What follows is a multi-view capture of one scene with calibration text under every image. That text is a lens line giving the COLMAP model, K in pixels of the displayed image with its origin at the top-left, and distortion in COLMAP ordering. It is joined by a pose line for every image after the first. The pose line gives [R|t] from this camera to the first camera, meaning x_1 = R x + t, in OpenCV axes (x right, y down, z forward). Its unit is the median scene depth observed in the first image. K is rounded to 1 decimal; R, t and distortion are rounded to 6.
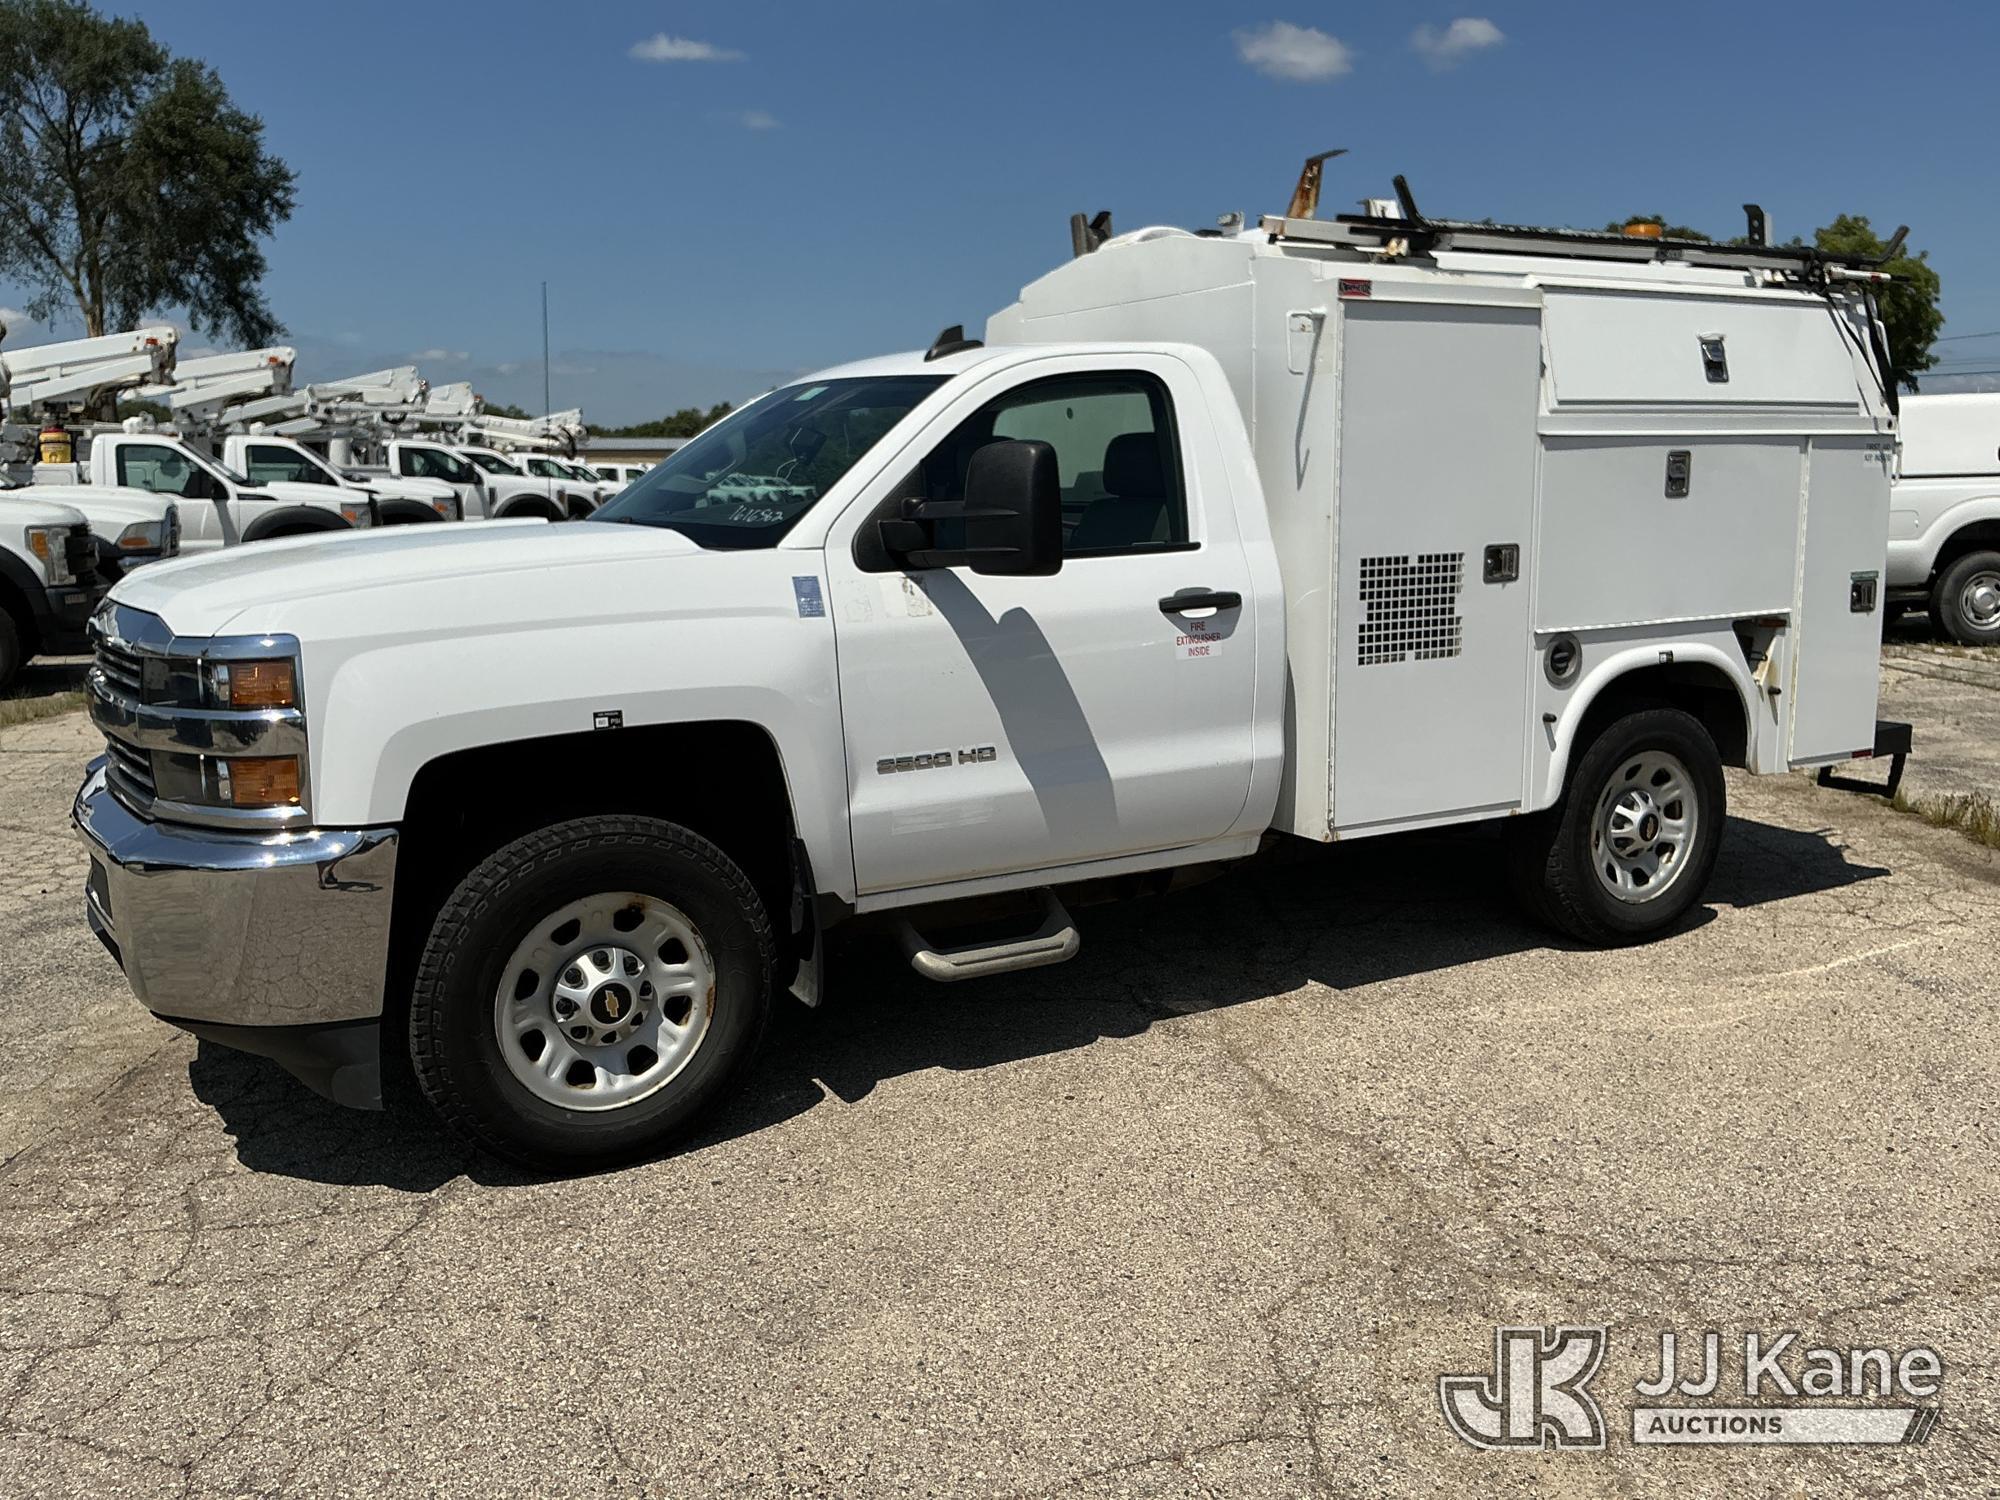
lens RADIAL K [[1724.3, 0, 1000.0], [0, 1724.3, 750.0], [0, 0, 1]] dist [0.001685, -0.004446]
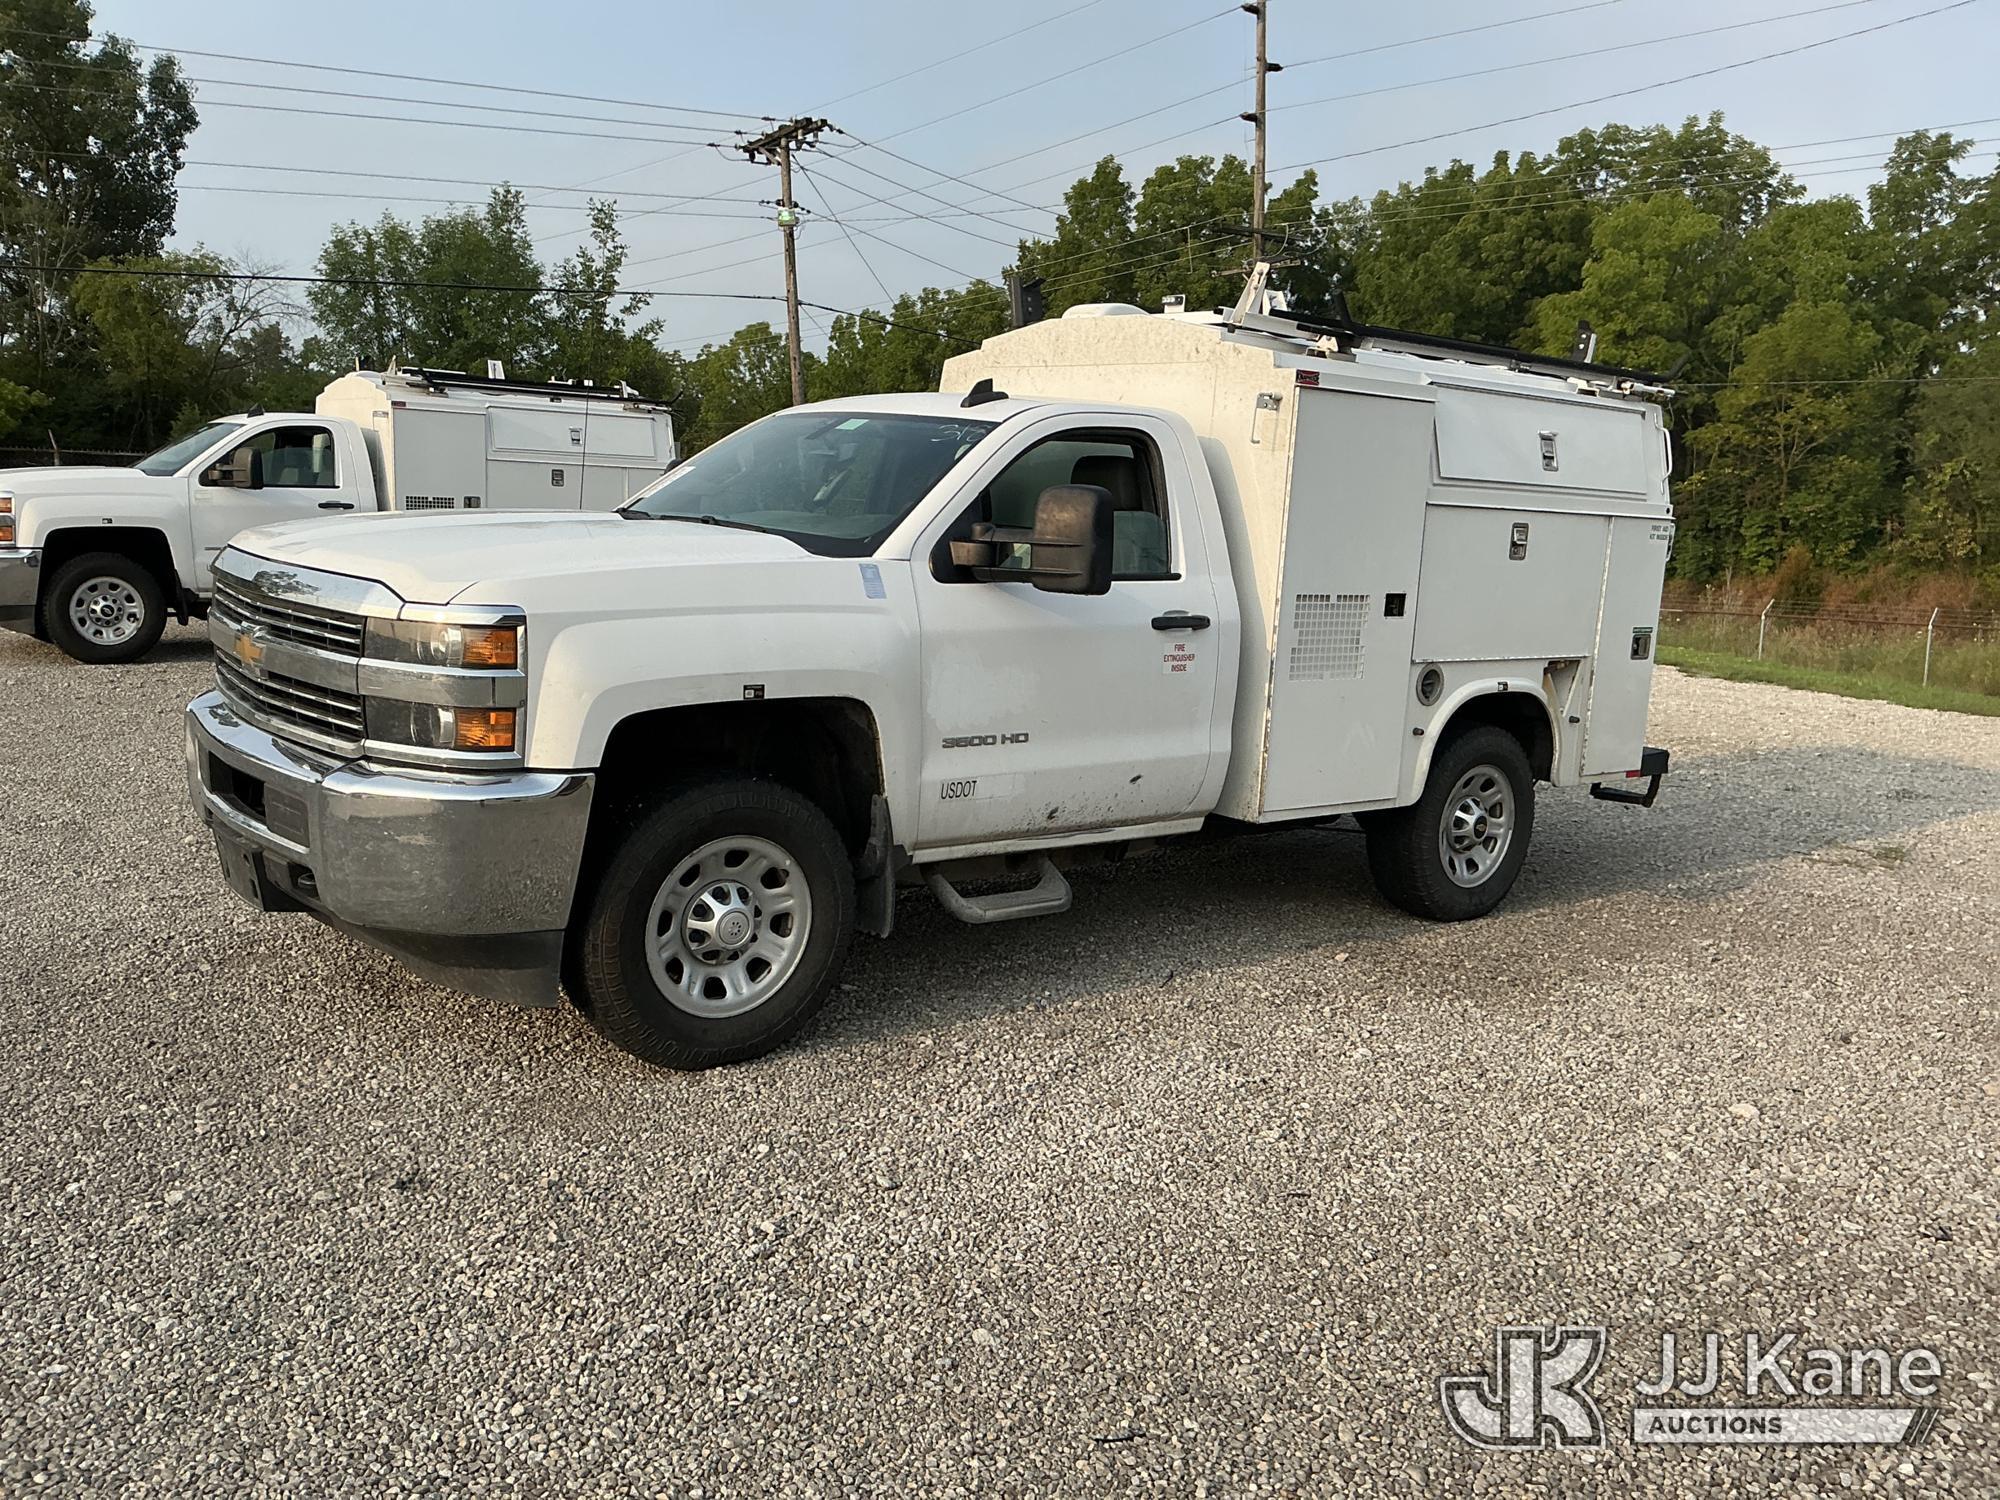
lens RADIAL K [[1724.3, 0, 1000.0], [0, 1724.3, 750.0], [0, 0, 1]] dist [0.001685, -0.004446]
pose [[0.981862, 0.048010, 0.183417, -0.227104], [-0.047740, 0.998842, -0.005893, 0.017311], [-0.183488, -0.002970, 0.983017, -0.176480]]
